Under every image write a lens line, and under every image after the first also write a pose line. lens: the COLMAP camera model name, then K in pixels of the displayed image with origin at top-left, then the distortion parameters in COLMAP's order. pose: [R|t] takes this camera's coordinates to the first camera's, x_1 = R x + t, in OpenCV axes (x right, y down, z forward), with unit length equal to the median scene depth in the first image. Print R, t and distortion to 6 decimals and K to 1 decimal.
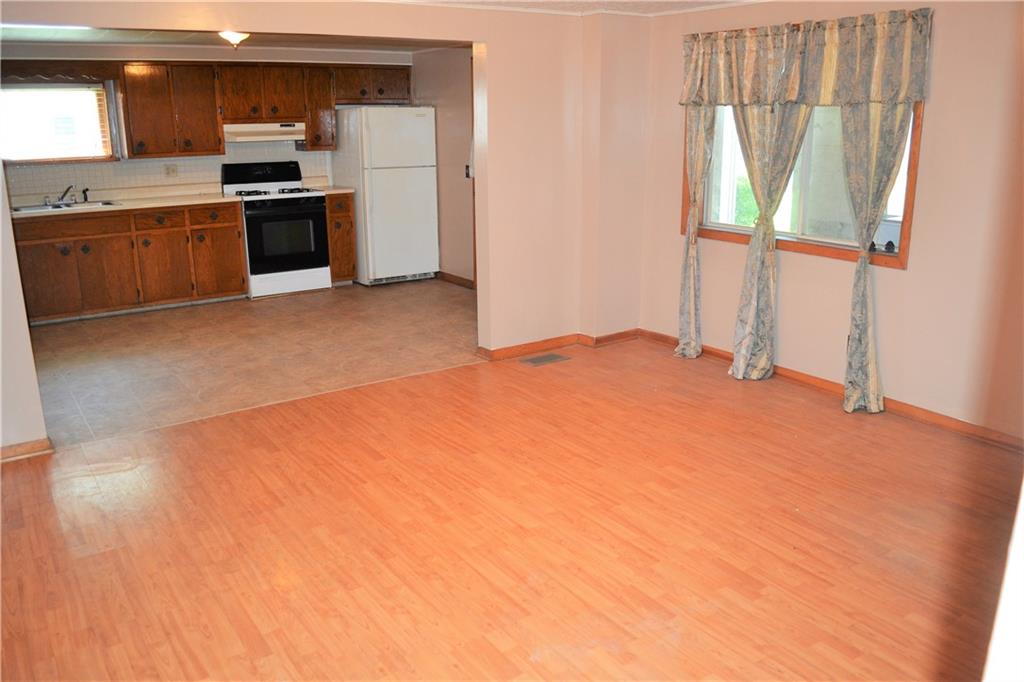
lens RADIAL K [[820.1, 0, 508.2], [0, 820.1, 348.9], [0, 0, 1]] dist [-0.080235, 0.001802]
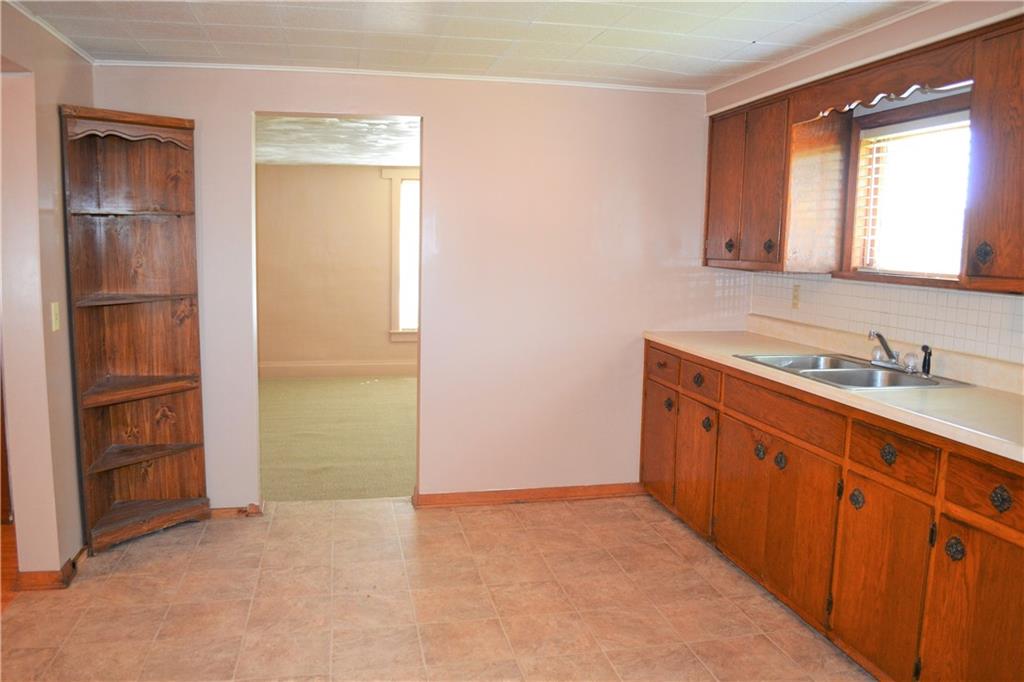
lens RADIAL K [[820.1, 0, 508.2], [0, 820.1, 348.9], [0, 0, 1]] dist [-0.080235, 0.001802]
pose [[-0.385860, 0.122091, -0.914443, -0.041166], [-0.258902, 0.937042, 0.234355, -0.246281], [0.885484, 0.327179, -0.329957, 0.959439]]
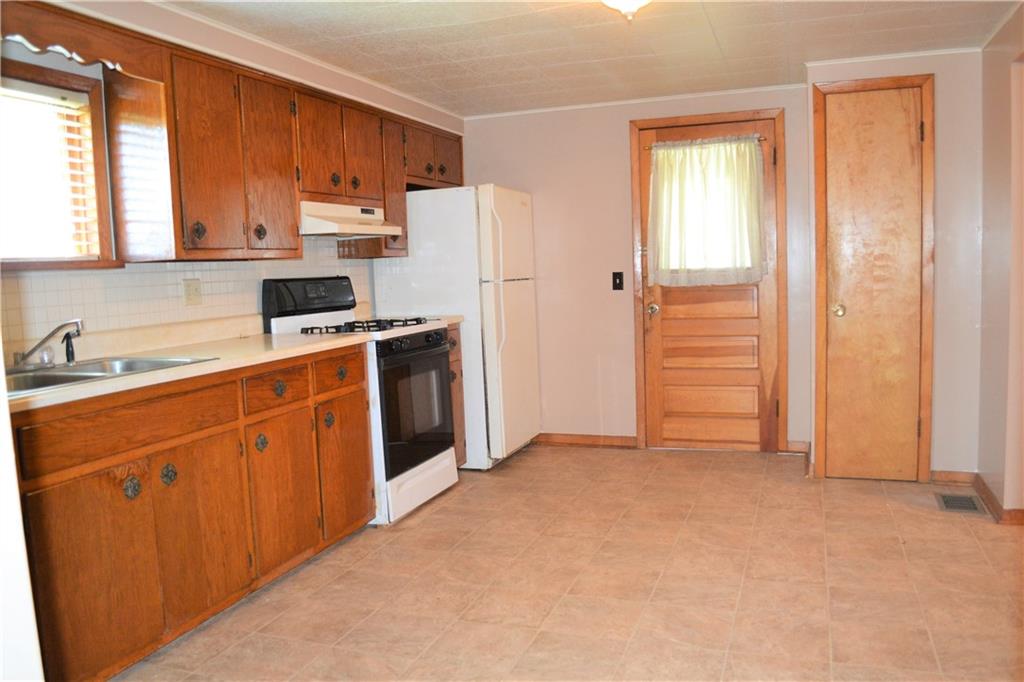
lens RADIAL K [[820.1, 0, 508.2], [0, 820.1, 348.9], [0, 0, 1]] dist [-0.080235, 0.001802]
pose [[0.814054, -0.078502, 0.575459, -0.593704], [0.182524, 0.975201, -0.125169, -0.101084], [-0.551363, 0.206929, 0.808195, 0.556935]]
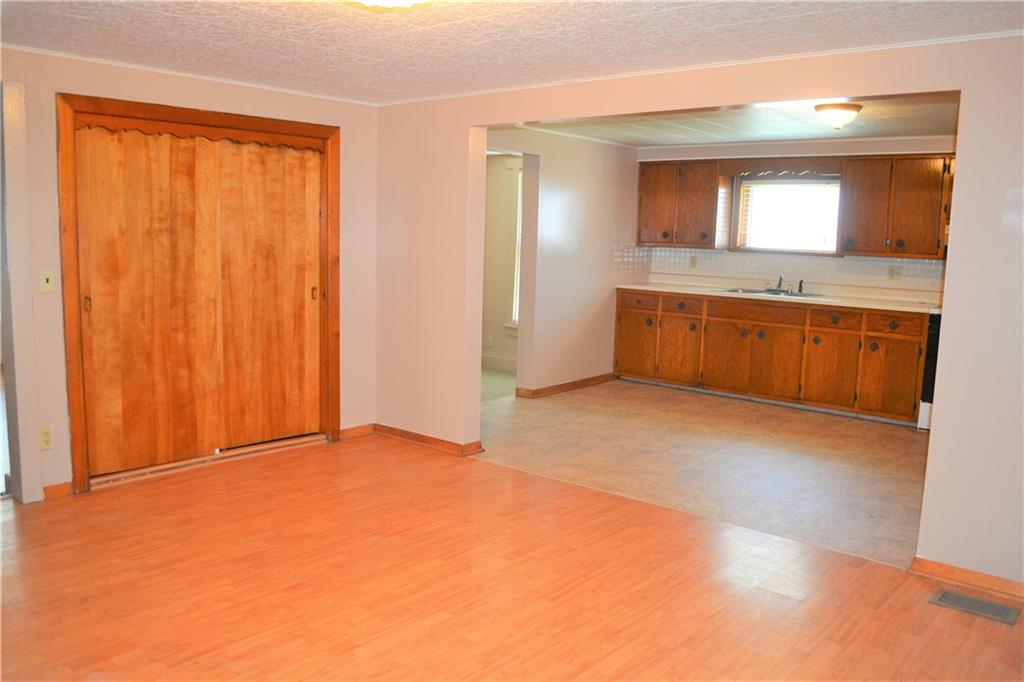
lens RADIAL K [[820.1, 0, 508.2], [0, 820.1, 348.9], [0, 0, 1]] dist [-0.080235, 0.001802]
pose [[0.257784, 0.152325, -0.954120, 0.379840], [-0.289515, 0.954299, 0.074132, -0.087113], [0.921807, 0.257121, 0.290103, 0.385518]]
